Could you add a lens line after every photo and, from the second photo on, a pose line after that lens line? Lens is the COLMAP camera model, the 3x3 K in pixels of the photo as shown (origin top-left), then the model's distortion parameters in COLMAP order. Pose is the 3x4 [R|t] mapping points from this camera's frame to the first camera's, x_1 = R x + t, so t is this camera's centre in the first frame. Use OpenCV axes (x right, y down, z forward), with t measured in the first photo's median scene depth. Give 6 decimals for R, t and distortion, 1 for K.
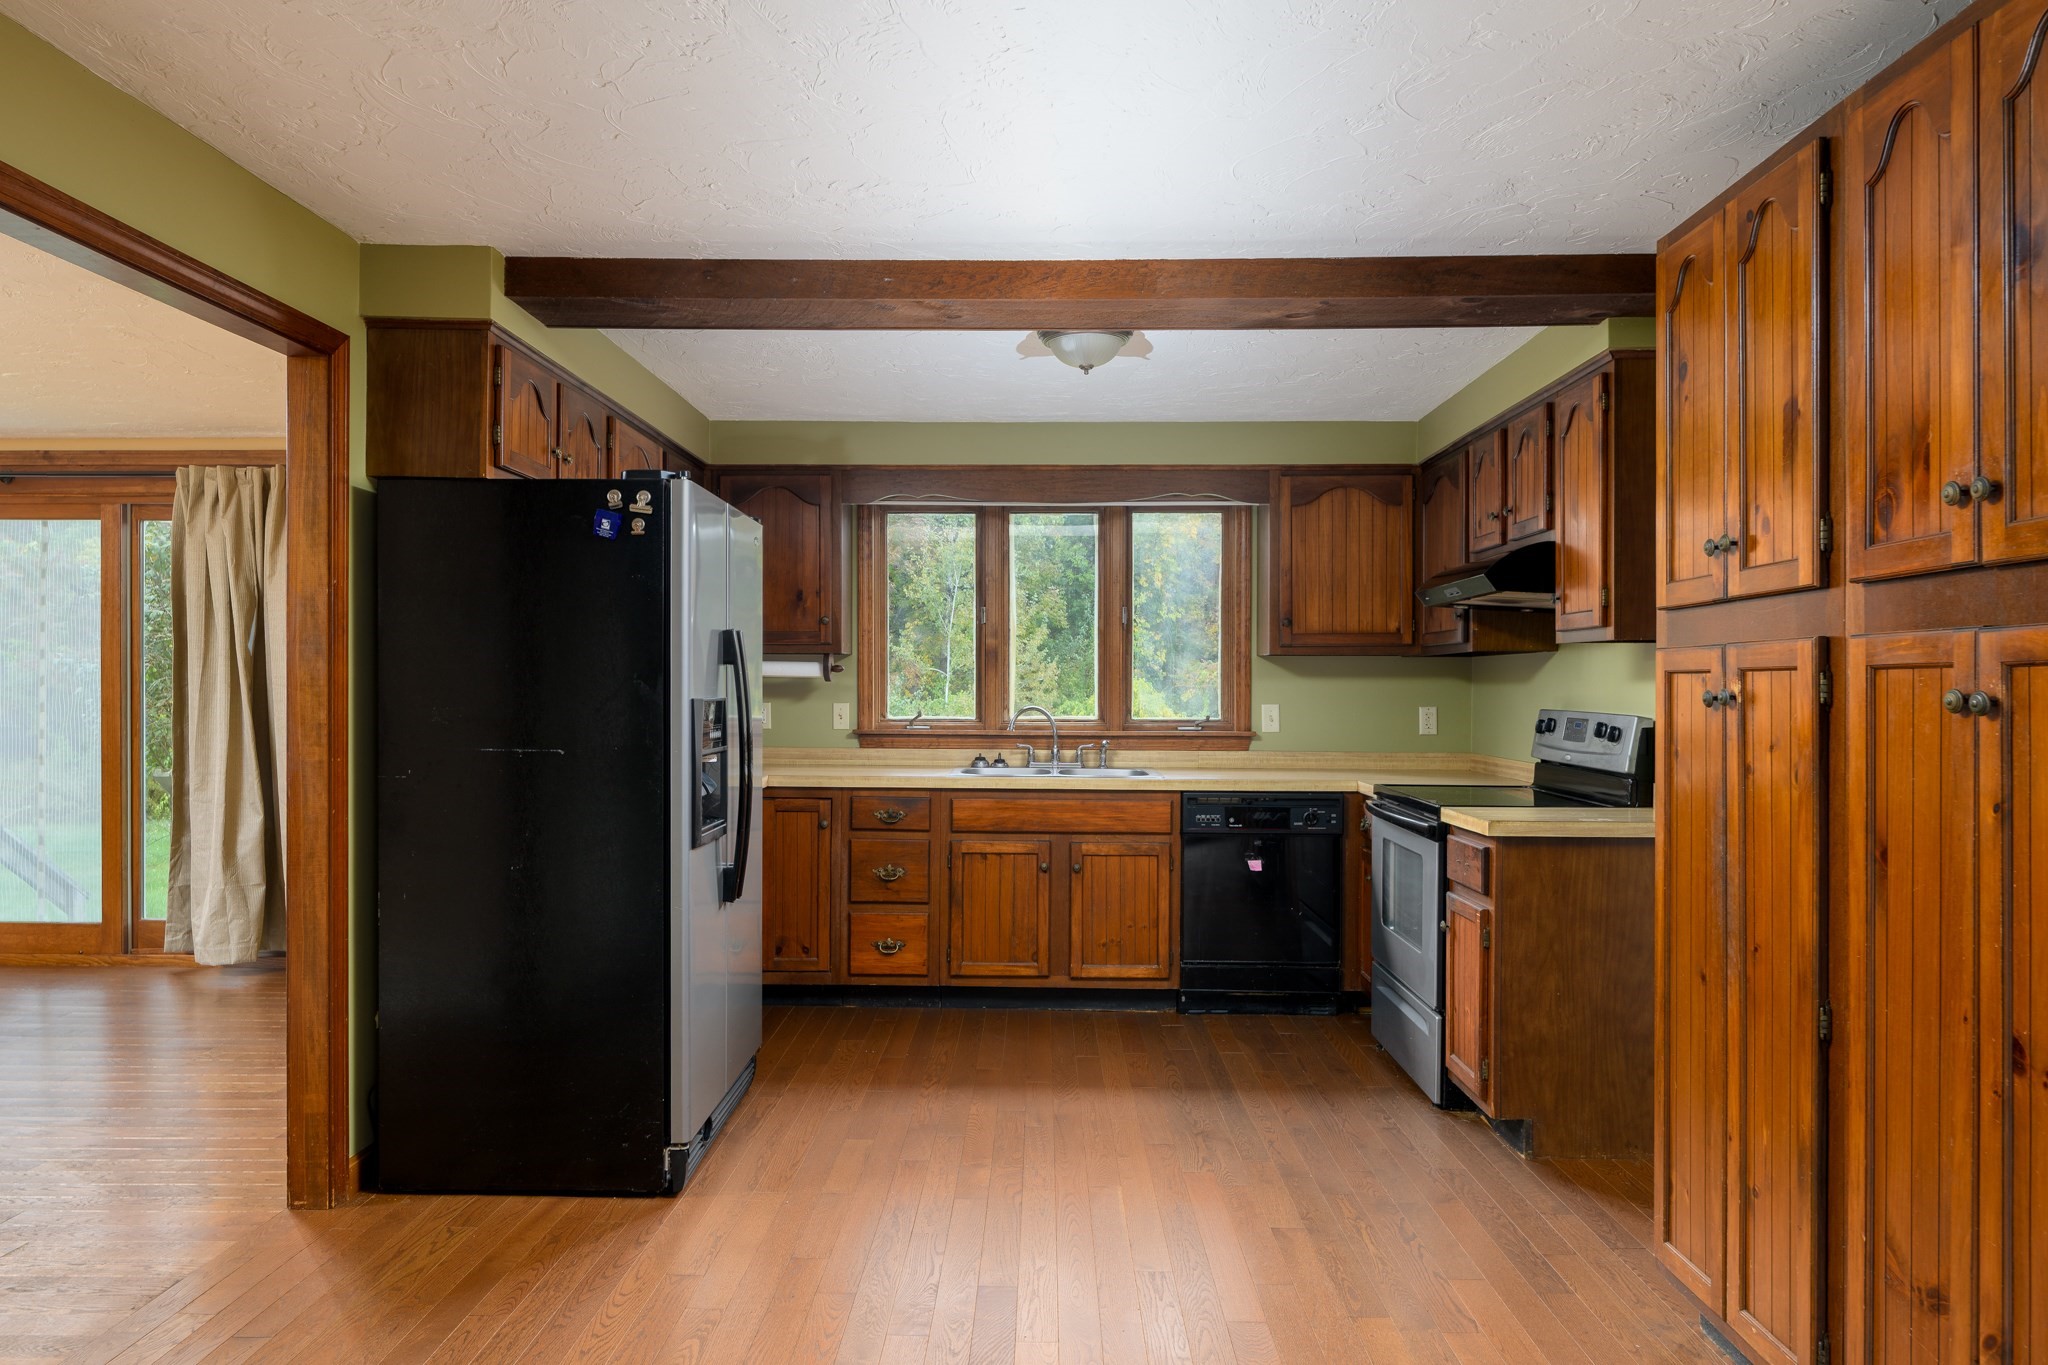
lens RADIAL K [[1305.2, 0, 1024.0], [0, 1305.2, 682.5], [0, 0, 1]] dist [-0.003909, -0.001811]
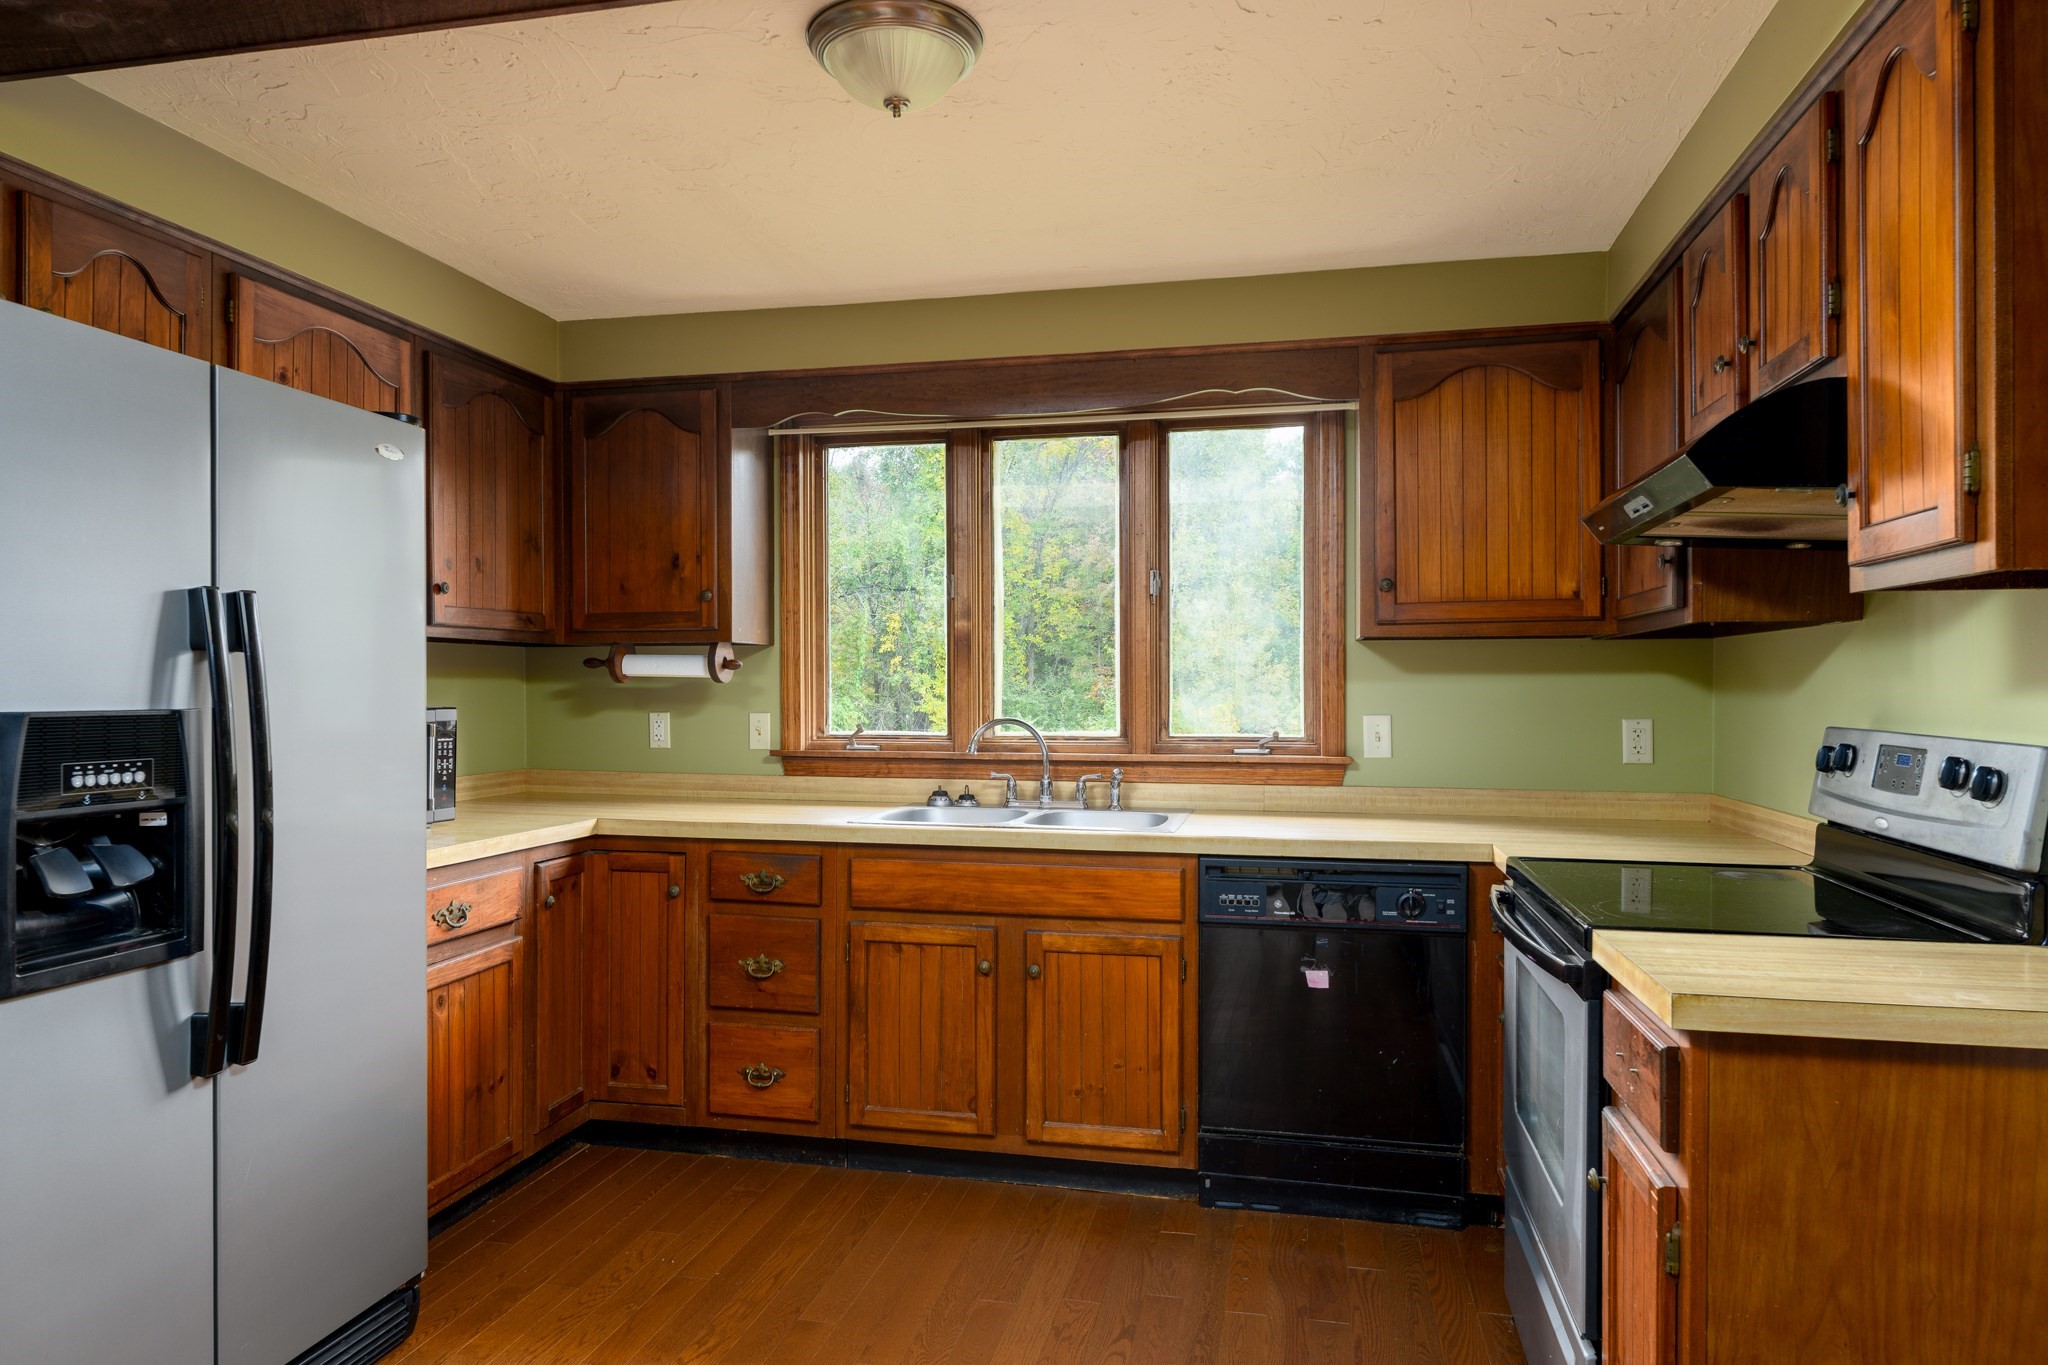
lens RADIAL K [[1293.3, 0, 1020.0], [0, 1293.3, 685.1], [0, 0, 1]] dist [-0.001652, -0.000874]
pose [[0.980023, -0.004295, -0.198840, 0.159796], [0.004168, 0.999991, -0.001054, 0.002186], [0.198843, 0.000204, 0.980031, 0.372939]]
